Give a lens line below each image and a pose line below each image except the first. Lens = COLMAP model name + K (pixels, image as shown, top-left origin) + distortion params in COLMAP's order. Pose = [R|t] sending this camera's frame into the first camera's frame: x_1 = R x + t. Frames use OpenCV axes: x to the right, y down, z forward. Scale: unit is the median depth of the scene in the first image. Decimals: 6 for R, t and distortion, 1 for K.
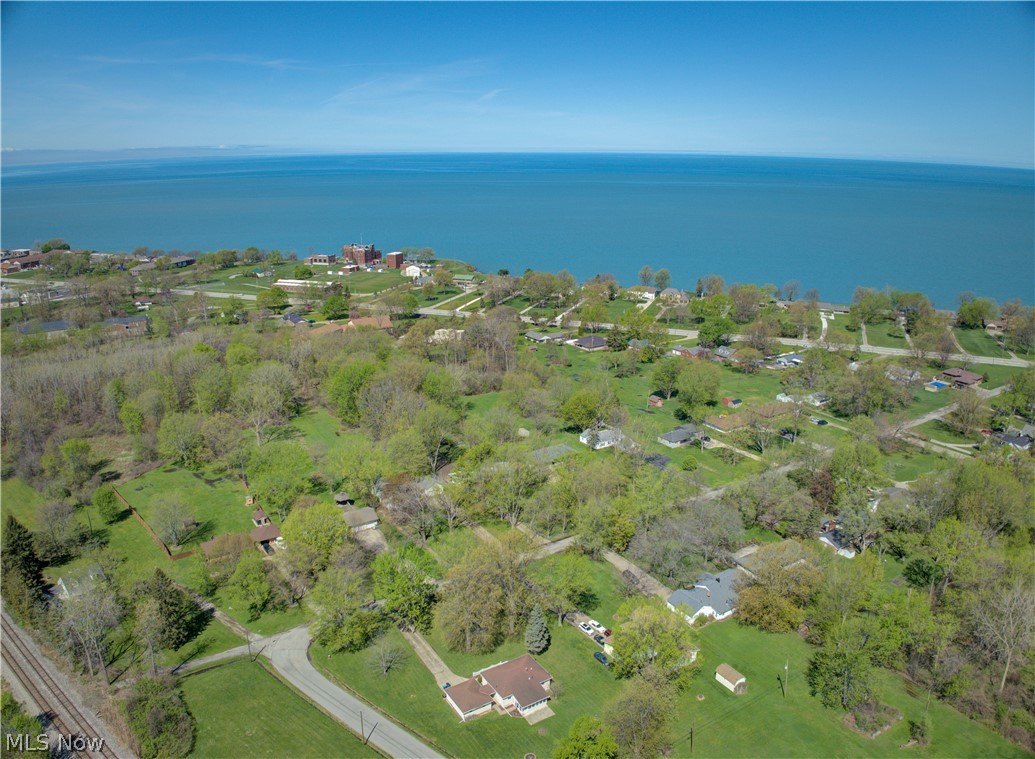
lens RADIAL K [[752.1, 0, 517.5], [0, 752.1, 379.5], [0, 0, 1]] dist [-0.095600, -0.026417]
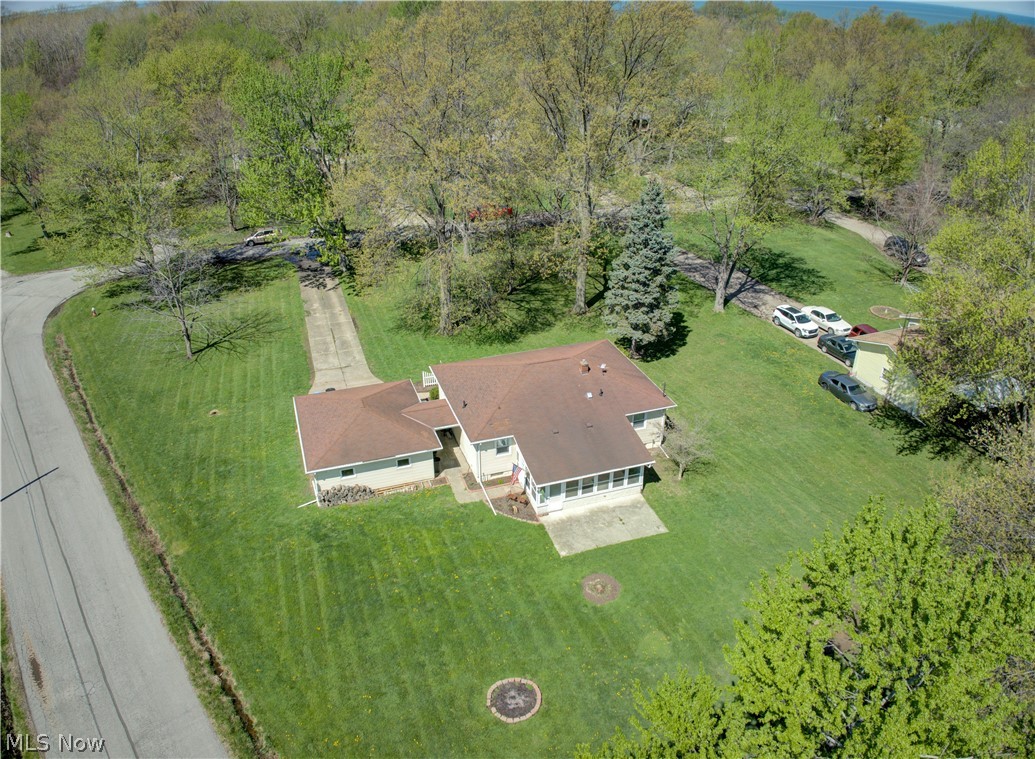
lens RADIAL K [[752.1, 0, 517.5], [0, 752.1, 379.5], [0, 0, 1]] dist [-0.095600, -0.026417]
pose [[0.973292, 0.108232, -0.202458, 0.039975], [-0.067094, 0.977494, 0.200011, 0.301570], [0.219549, -0.181085, 0.958648, 0.637893]]
